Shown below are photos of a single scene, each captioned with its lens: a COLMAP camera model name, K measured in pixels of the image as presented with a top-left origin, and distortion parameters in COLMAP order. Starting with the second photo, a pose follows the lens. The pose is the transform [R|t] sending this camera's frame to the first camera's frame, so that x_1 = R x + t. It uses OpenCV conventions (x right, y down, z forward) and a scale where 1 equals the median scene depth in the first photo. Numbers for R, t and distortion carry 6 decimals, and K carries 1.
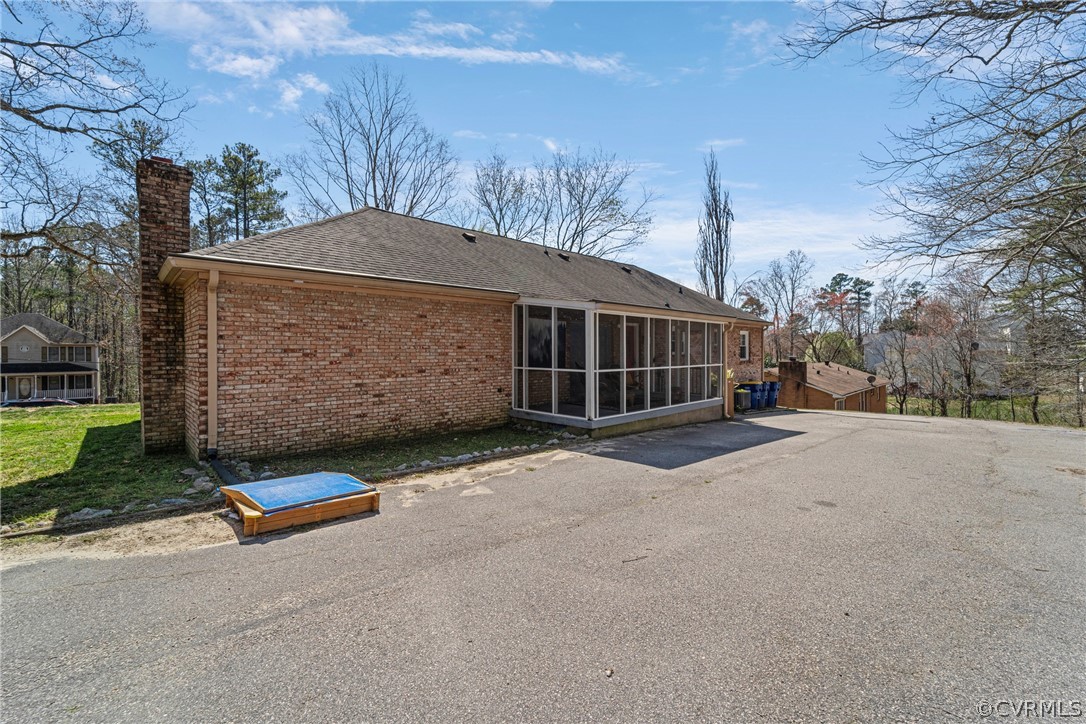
lens RADIAL K [[445.8, 0, 535.1], [0, 445.8, 353.5], [0, 0, 1]] dist [0.002115, -0.000706]
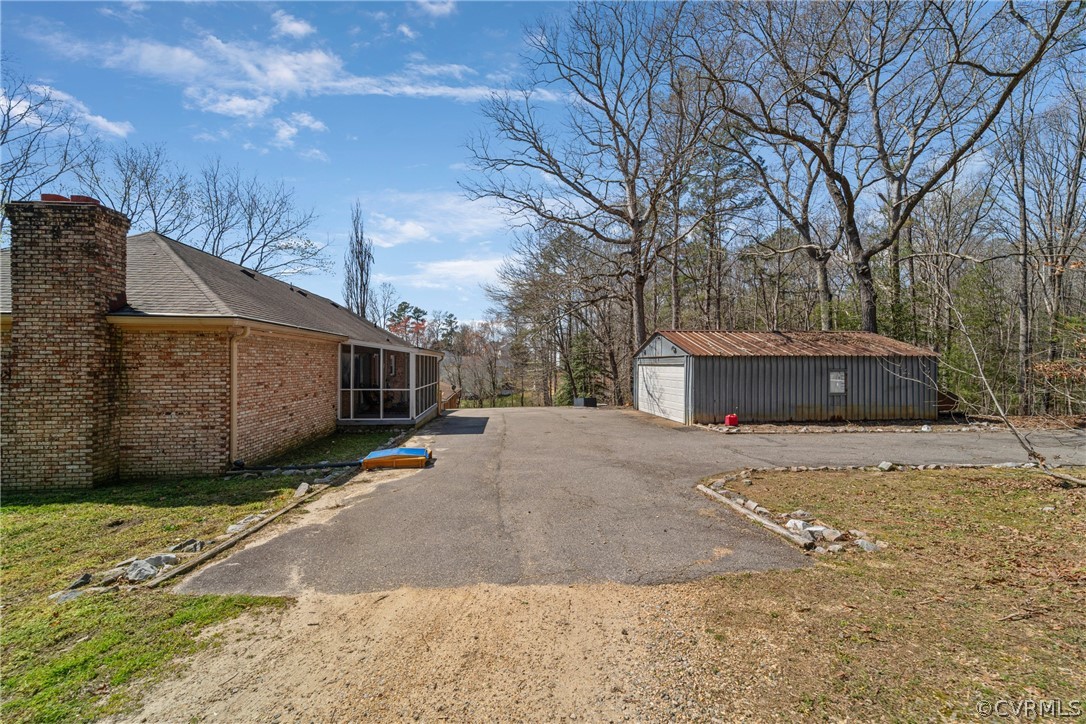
lens RADIAL K [[445.8, 0, 547.9], [0, 445.8, 364.5], [0, 0, 1]] dist [0.002115, -0.000706]
pose [[0.588832, 0.000630, 0.808255, -0.787148], [0.003443, 0.999989, -0.003287, -0.039416], [-0.808248, 0.004718, 0.588823, -0.329567]]
